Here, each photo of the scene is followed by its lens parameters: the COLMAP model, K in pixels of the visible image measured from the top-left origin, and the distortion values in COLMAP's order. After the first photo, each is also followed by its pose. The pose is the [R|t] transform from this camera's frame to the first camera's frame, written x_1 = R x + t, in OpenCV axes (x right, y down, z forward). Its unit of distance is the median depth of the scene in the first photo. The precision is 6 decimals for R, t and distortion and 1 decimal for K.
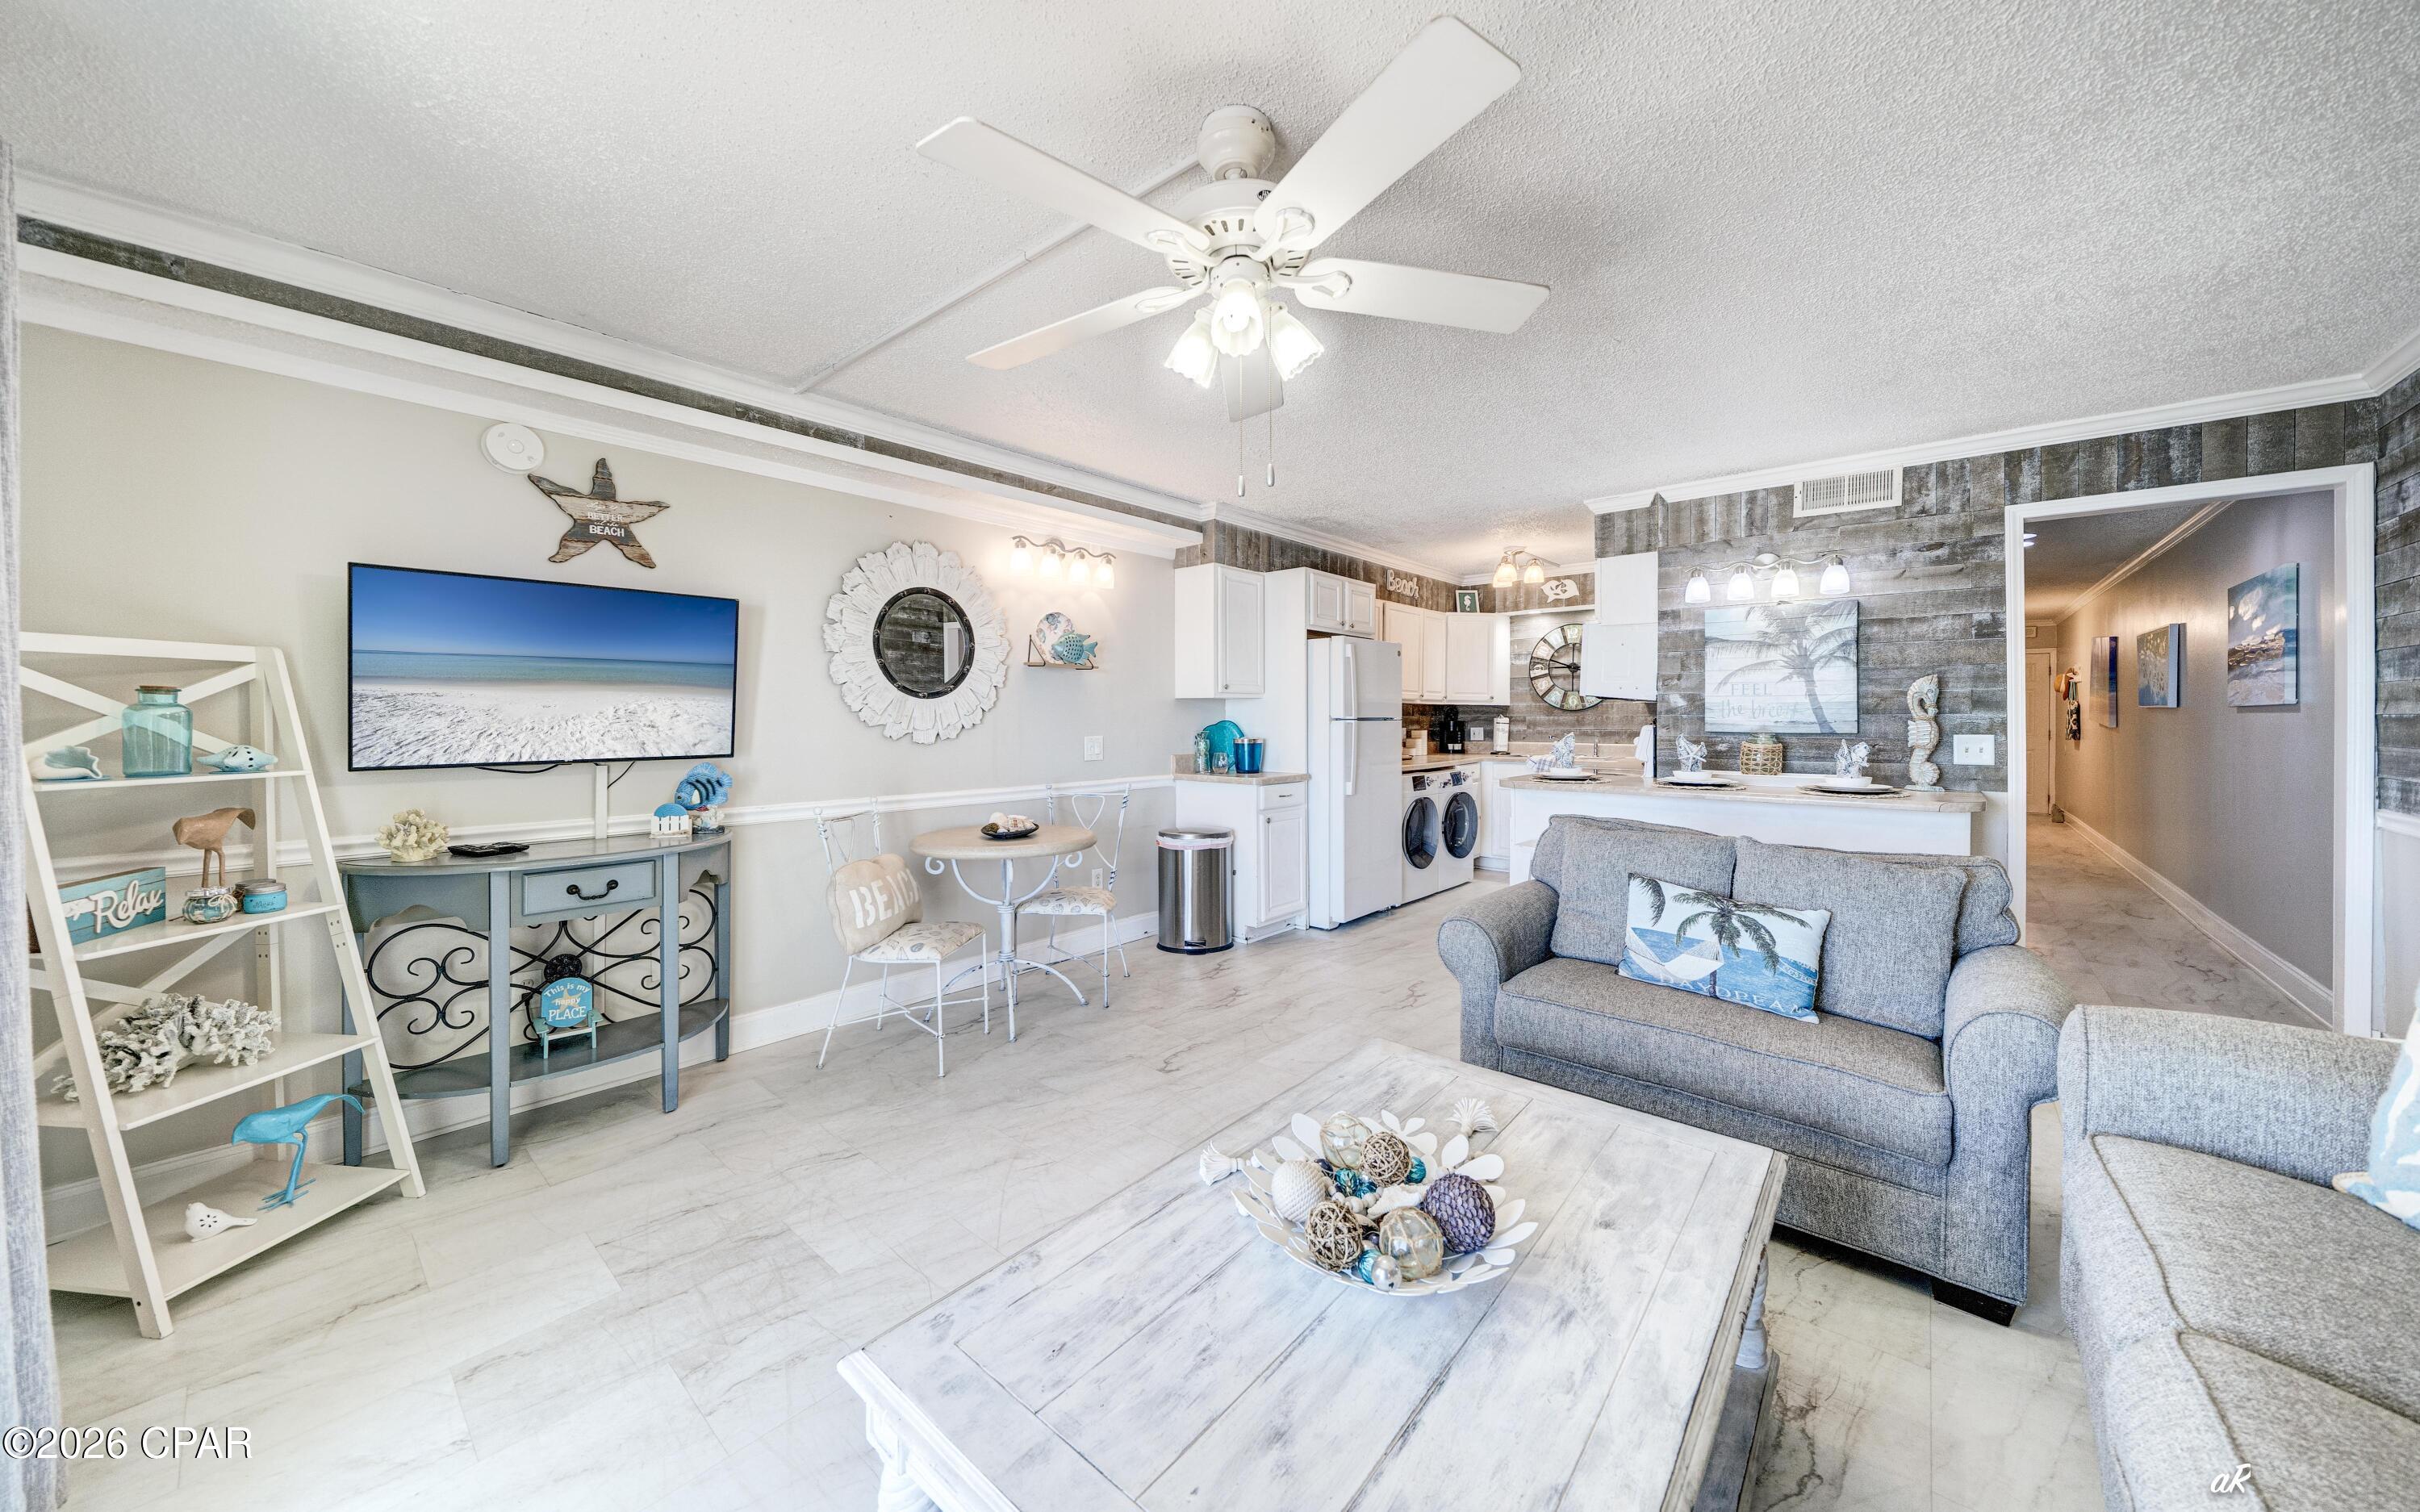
lens RADIAL K [[836.2, 0, 1197.2], [0, 836.2, 721.3], [0, 0, 1]] dist [-0.006008, 0.000053]
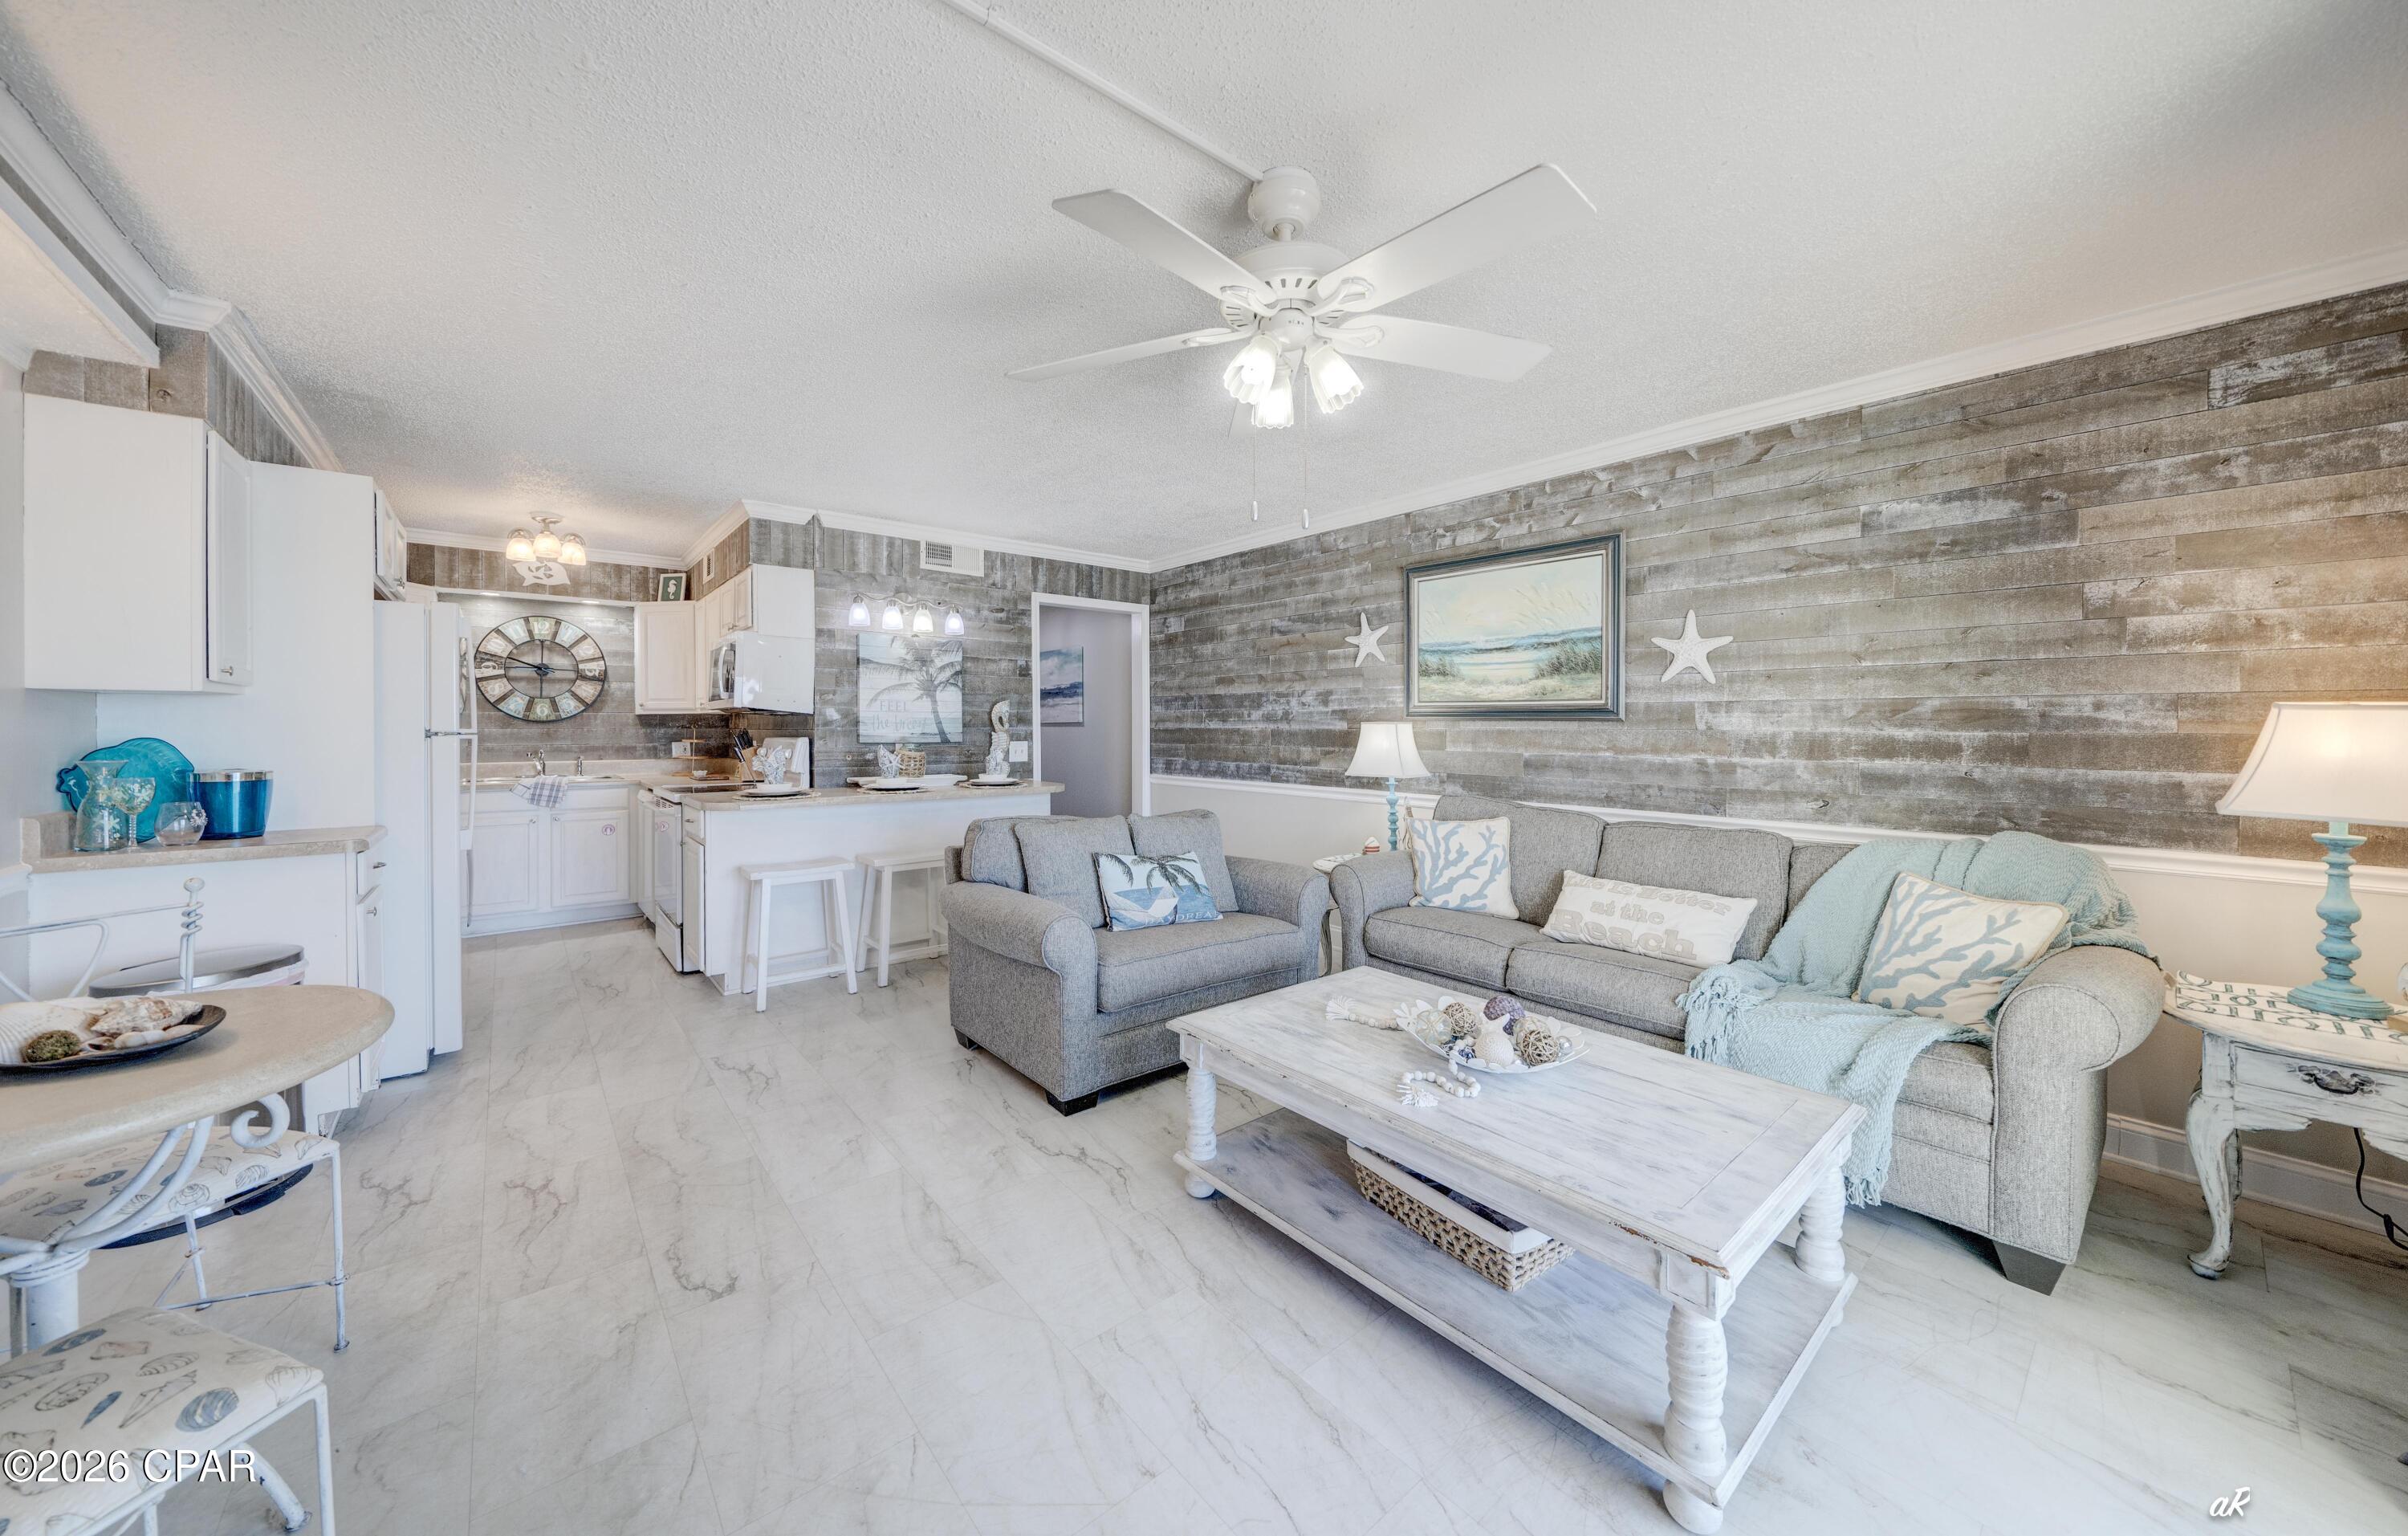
lens RADIAL K [[825.5, 0, 1212.6], [0, 825.5, 731.0], [0, 0, 1]] dist [0.000233, -0.000093]
pose [[0.157000, -0.002862, 0.987594, -0.450427], [0.005264, 0.999984, 0.002061, -0.003362], [-0.987585, 0.004875, 0.157013, 0.405285]]
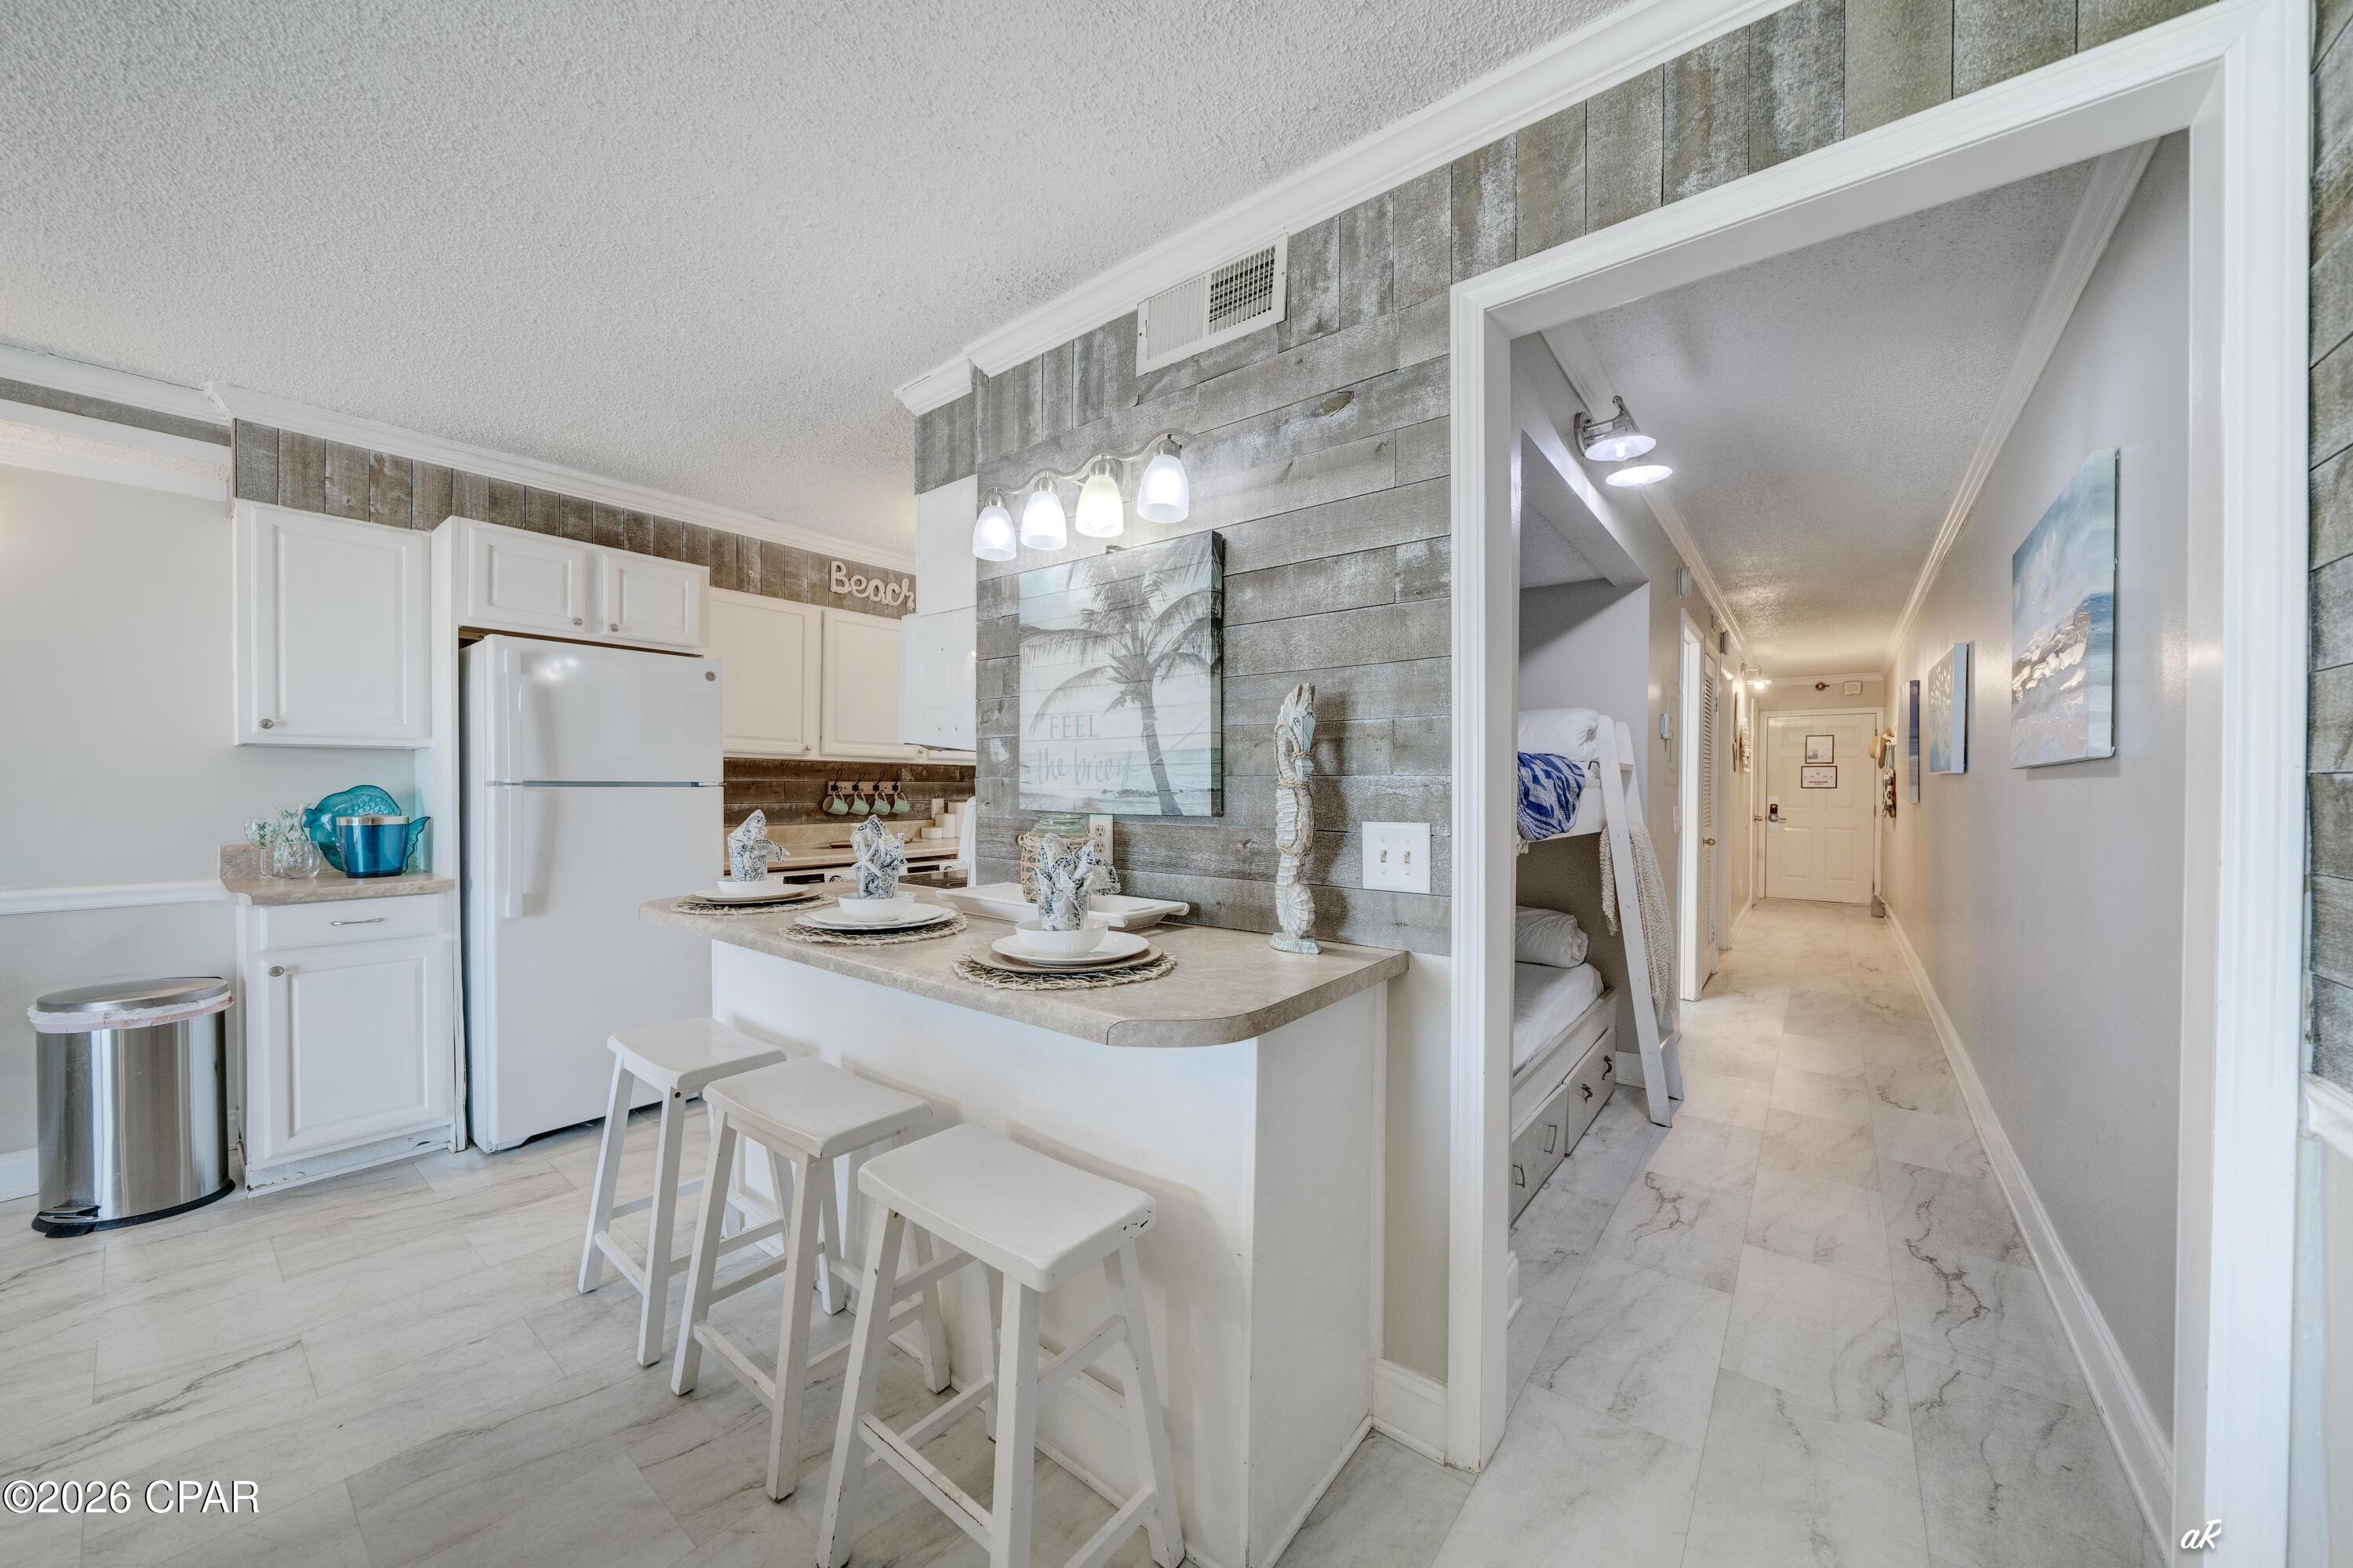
lens RADIAL K [[814.1, 0, 1170.4], [0, 814.1, 796.0], [0, 0, 1]] dist [-0.002852, -0.000119]
pose [[0.999318, 0.004053, 0.036703, 0.763178], [-0.004280, 0.999972, 0.006115, 0.000265], [-0.036677, -0.006267, 0.999308, 0.550056]]
